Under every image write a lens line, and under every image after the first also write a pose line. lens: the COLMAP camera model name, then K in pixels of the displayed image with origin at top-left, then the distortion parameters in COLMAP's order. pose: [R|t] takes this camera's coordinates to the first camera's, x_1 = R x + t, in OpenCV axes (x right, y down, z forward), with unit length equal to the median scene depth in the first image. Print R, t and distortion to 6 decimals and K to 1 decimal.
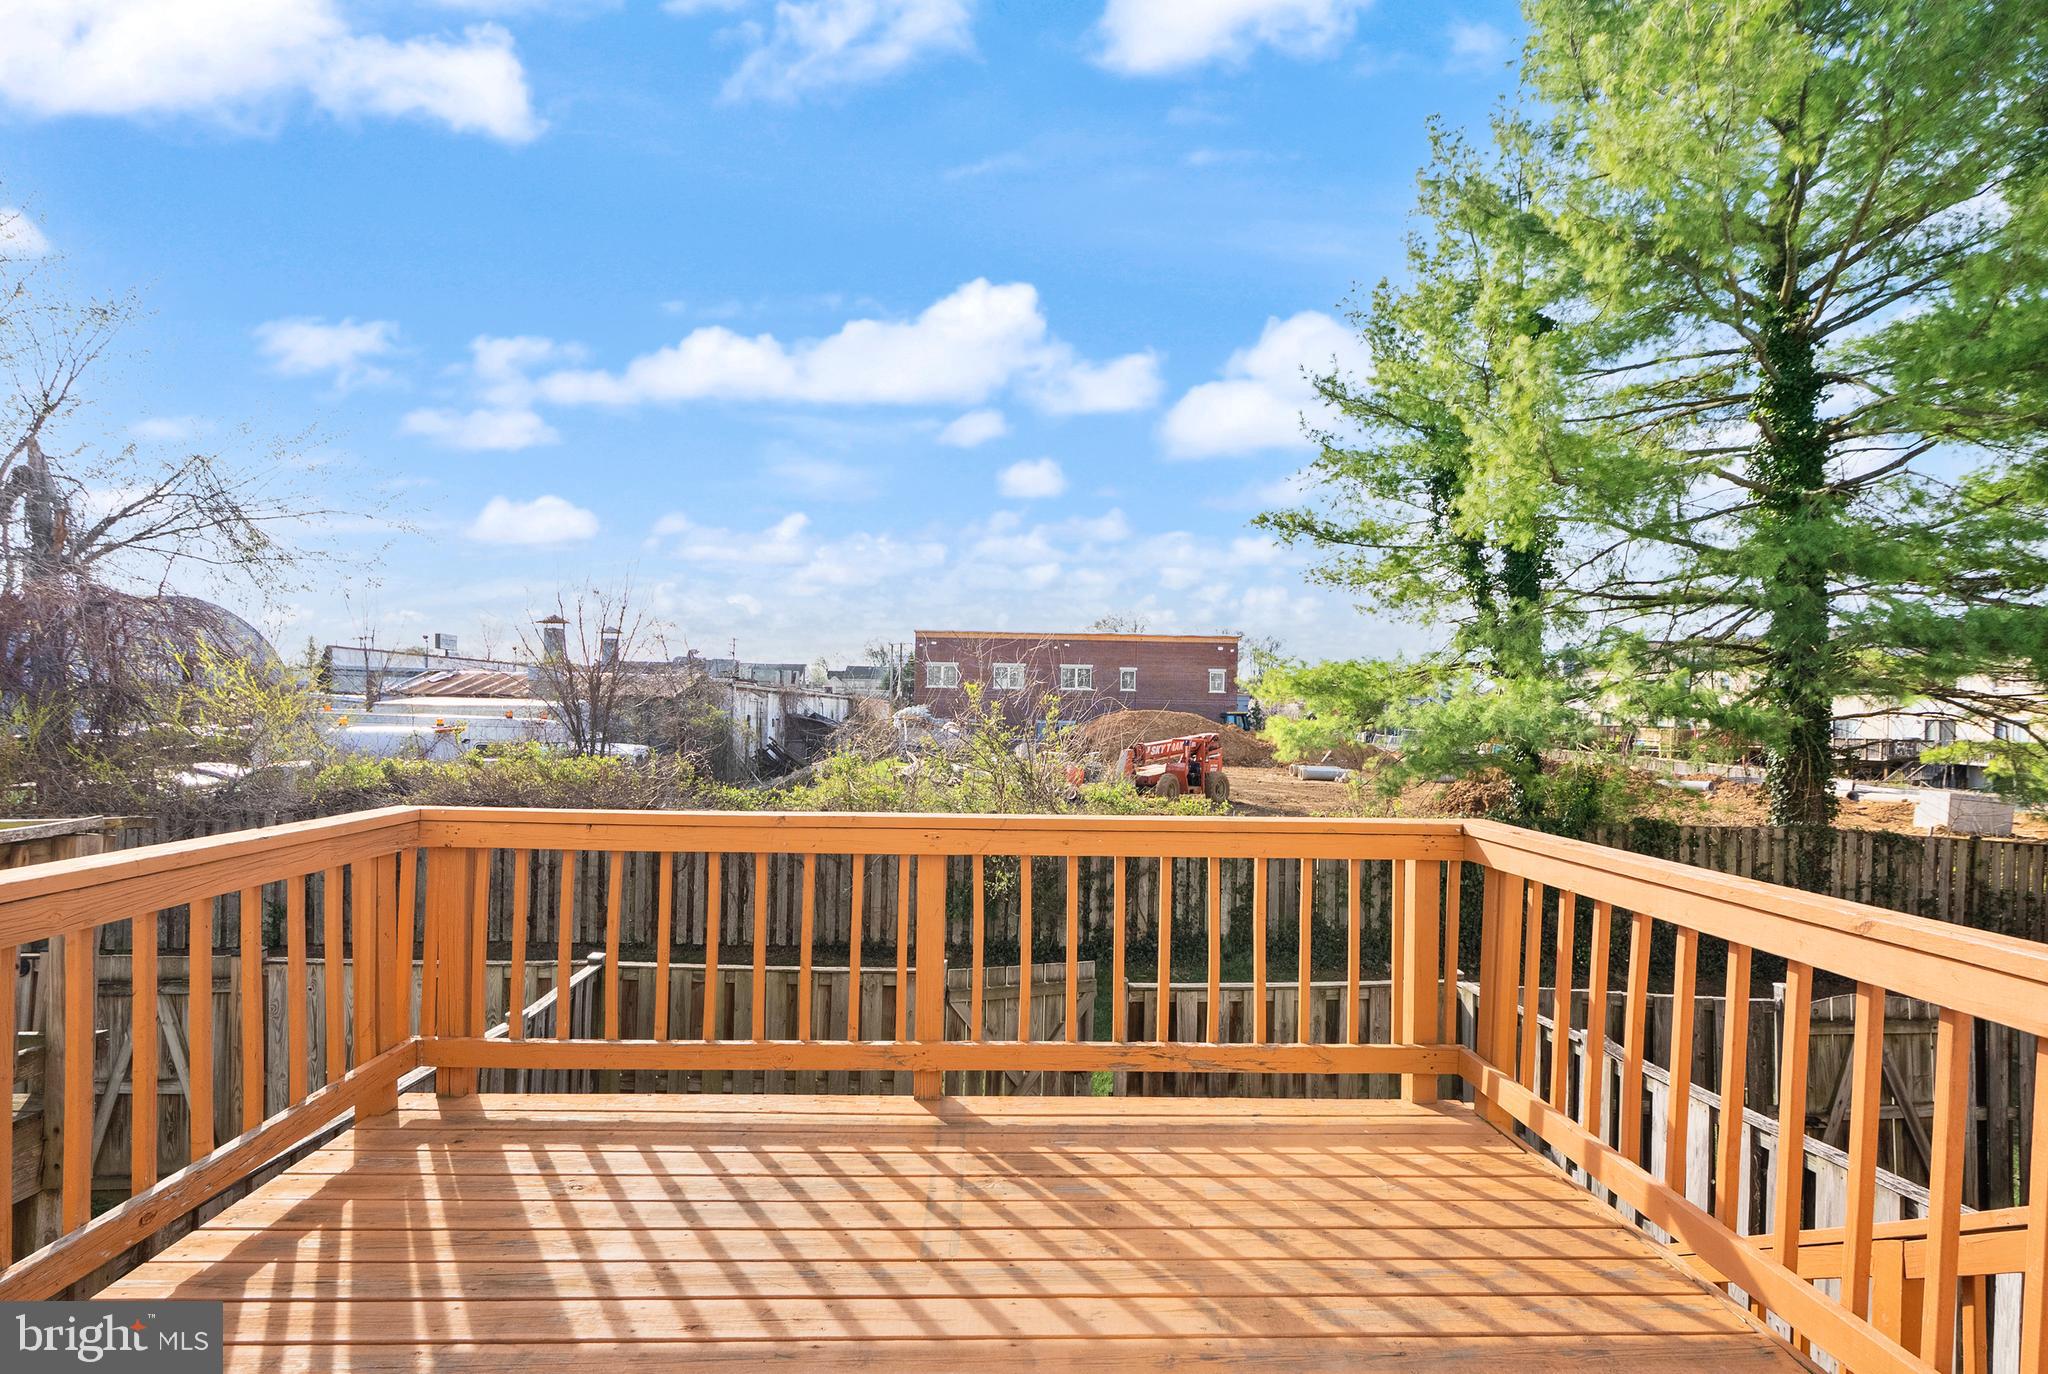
lens RADIAL K [[960.7, 0, 1000.9], [0, 960.7, 709.6], [0, 0, 1]] dist [-0.005057, 0.008179]
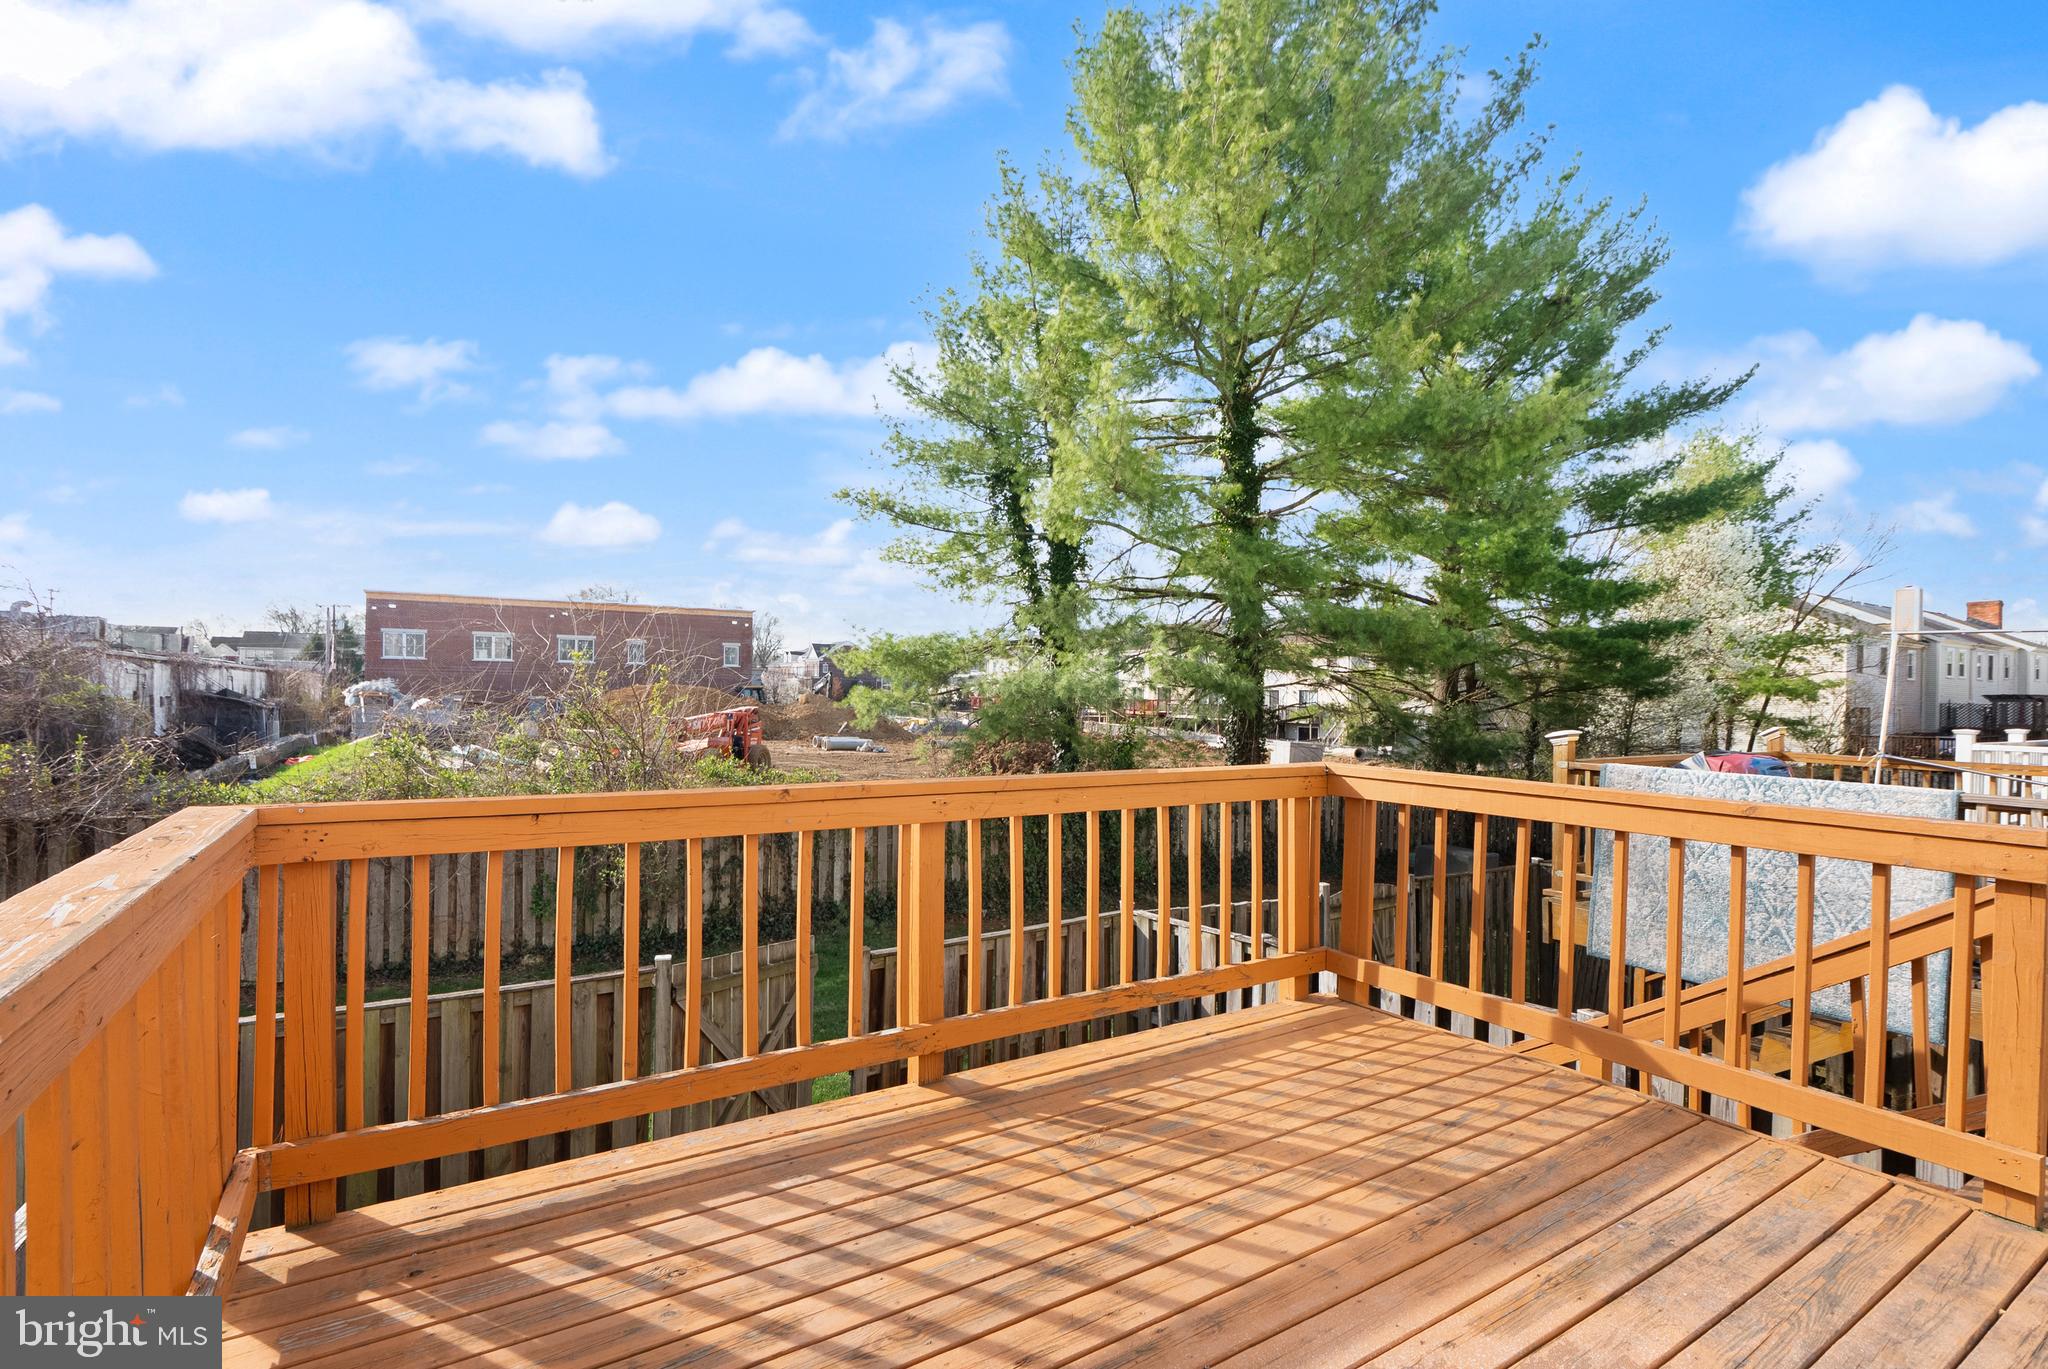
lens RADIAL K [[947.8, 0, 1014.9], [0, 947.8, 690.2], [0, 0, 1]] dist [-0.005122, 0.004804]
pose [[0.866651, -0.004295, 0.498896, -0.108119], [0.001111, 0.999977, 0.006680, 0.004252], [-0.498913, -0.005235, 0.866636, 0.038101]]
